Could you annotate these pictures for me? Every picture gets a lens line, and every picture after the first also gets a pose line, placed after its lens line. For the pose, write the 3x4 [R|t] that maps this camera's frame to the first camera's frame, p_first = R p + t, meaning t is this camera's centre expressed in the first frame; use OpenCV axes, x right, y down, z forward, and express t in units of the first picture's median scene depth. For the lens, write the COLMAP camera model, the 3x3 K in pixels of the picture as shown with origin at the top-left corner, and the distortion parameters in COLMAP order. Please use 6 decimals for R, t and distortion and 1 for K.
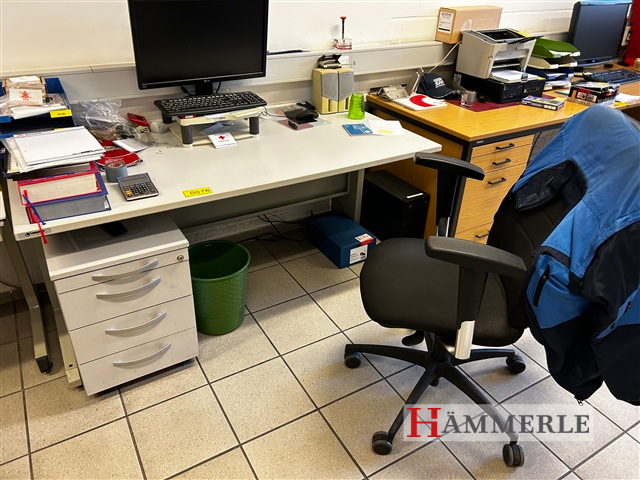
lens RADIAL K [[485.1, 0, 319.8], [0, 485.1, 238.0], [0, 0, 1]] dist [0.004579, 0.000925]
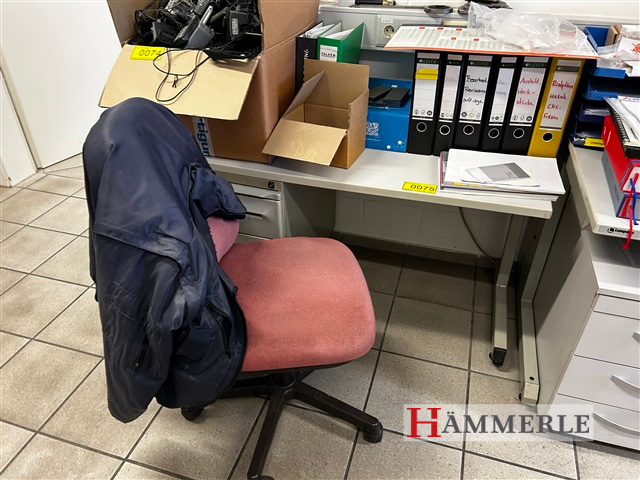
lens RADIAL K [[485.1, 0, 321.1], [0, 485.1, 241.2], [0, 0, 1]] dist [0.004579, 0.000925]
pose [[0.667827, 0.391647, -0.632945, -0.329376], [-0.358565, 0.914476, 0.187523, 0.021977], [0.652256, 0.101719, 0.751143, 0.120322]]
